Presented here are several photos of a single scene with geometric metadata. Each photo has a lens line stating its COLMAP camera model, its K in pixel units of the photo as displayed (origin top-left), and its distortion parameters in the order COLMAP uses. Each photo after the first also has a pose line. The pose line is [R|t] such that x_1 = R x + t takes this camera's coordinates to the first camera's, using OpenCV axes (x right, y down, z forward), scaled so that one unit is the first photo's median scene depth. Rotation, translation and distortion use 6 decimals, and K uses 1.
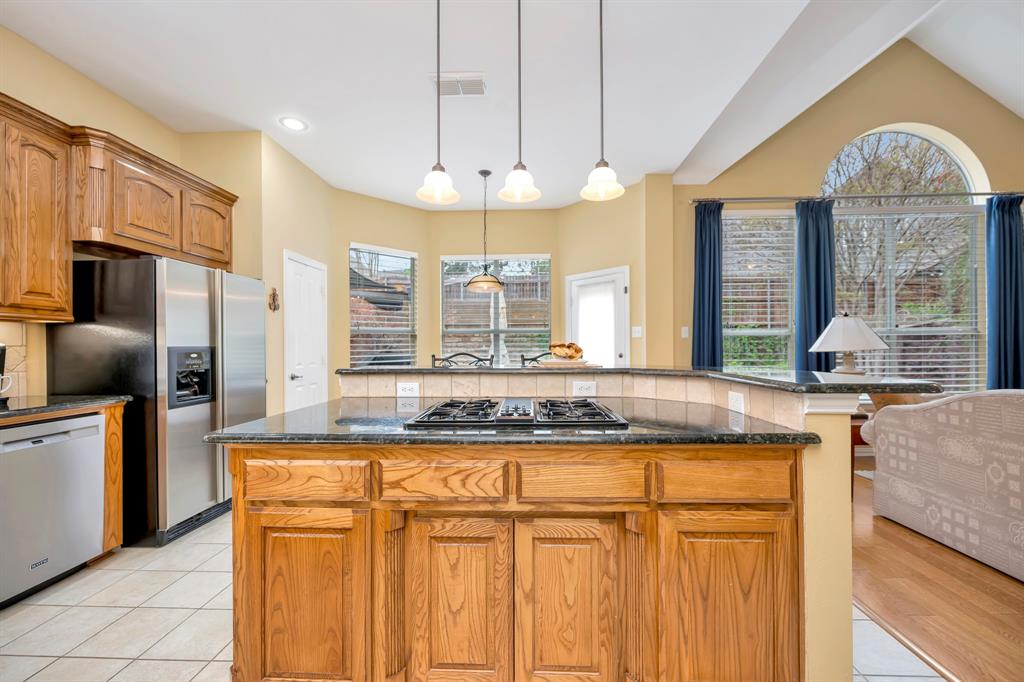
lens RADIAL K [[411.2, 0, 520.5], [0, 411.2, 345.7], [0, 0, 1]] dist [-0.001787, -0.000001]
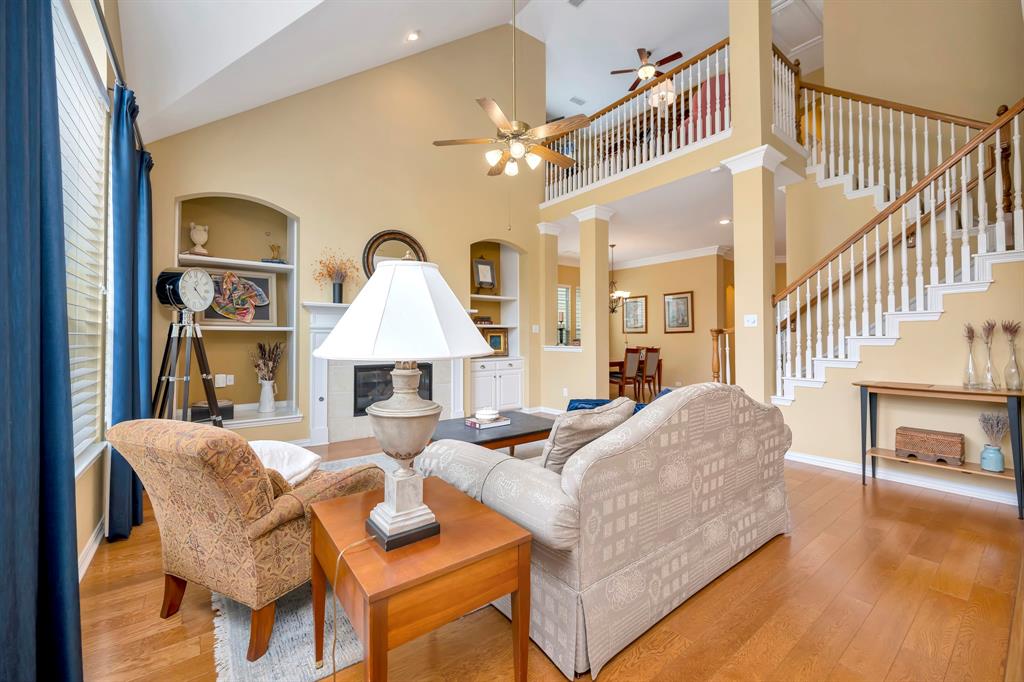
lens RADIAL K [[411.2, 0, 510.5], [0, 411.2, 333.6], [0, 0, 1]] dist [-0.001787, -0.000001]
pose [[-0.630247, 0.018123, 0.776183, 0.467475], [0.006450, 0.999815, -0.018107, 0.001366], [-0.776368, -0.006406, -0.630247, 1.215192]]
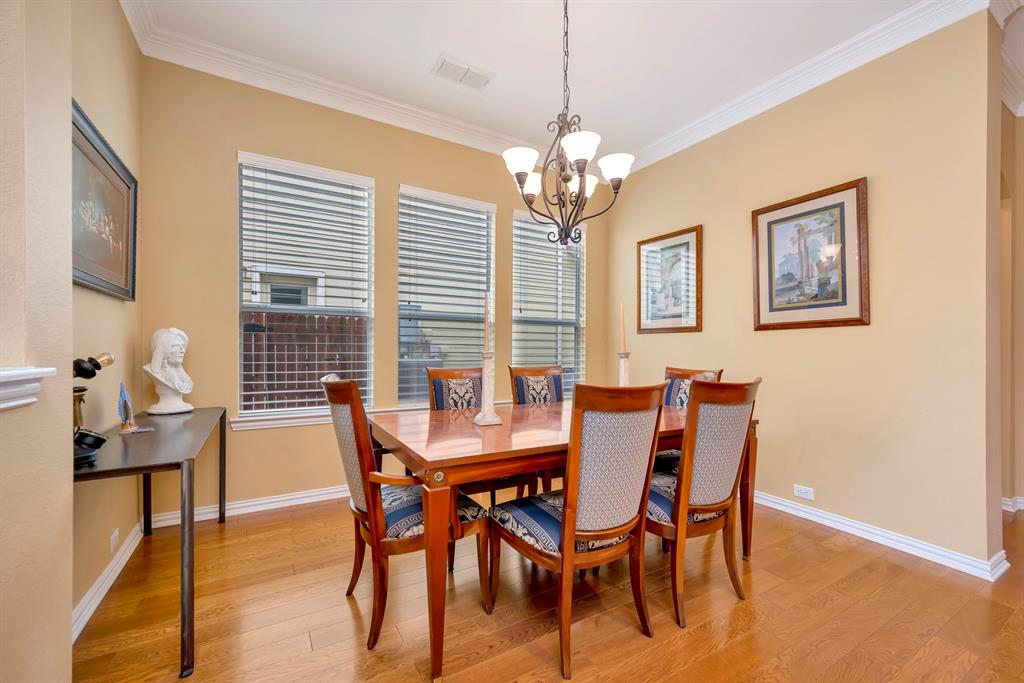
lens RADIAL K [[411.2, 0, 529.1], [0, 411.2, 351.0], [0, 0, 1]] dist [-0.001787, -0.000001]
pose [[-0.561198, 0.006130, 0.827659, 1.477708], [-0.005074, 0.999928, -0.010847, 0.016585], [-0.827666, -0.010287, -0.561127, -0.389560]]
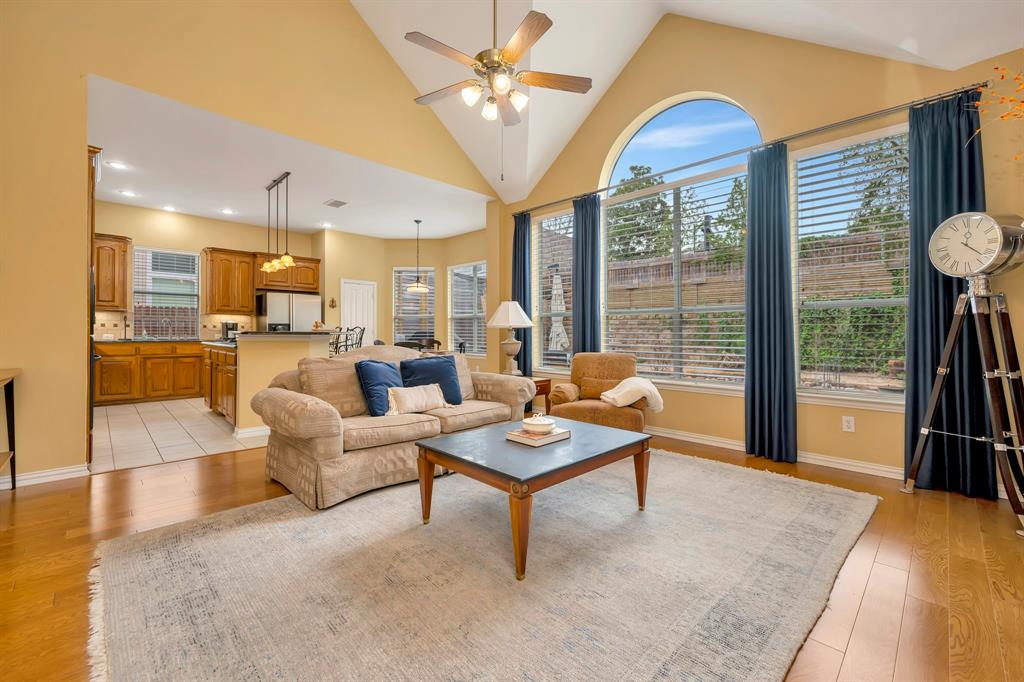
lens RADIAL K [[422.1, 0, 507.0], [0, 422.1, 331.1], [0, 0, 1]] dist [-0.009156, -0.000180]
pose [[0.726636, 0.012221, -0.686914, 1.792511], [-0.010572, 0.999922, 0.006606, 0.015933], [0.686942, 0.002462, 0.726708, 0.001821]]
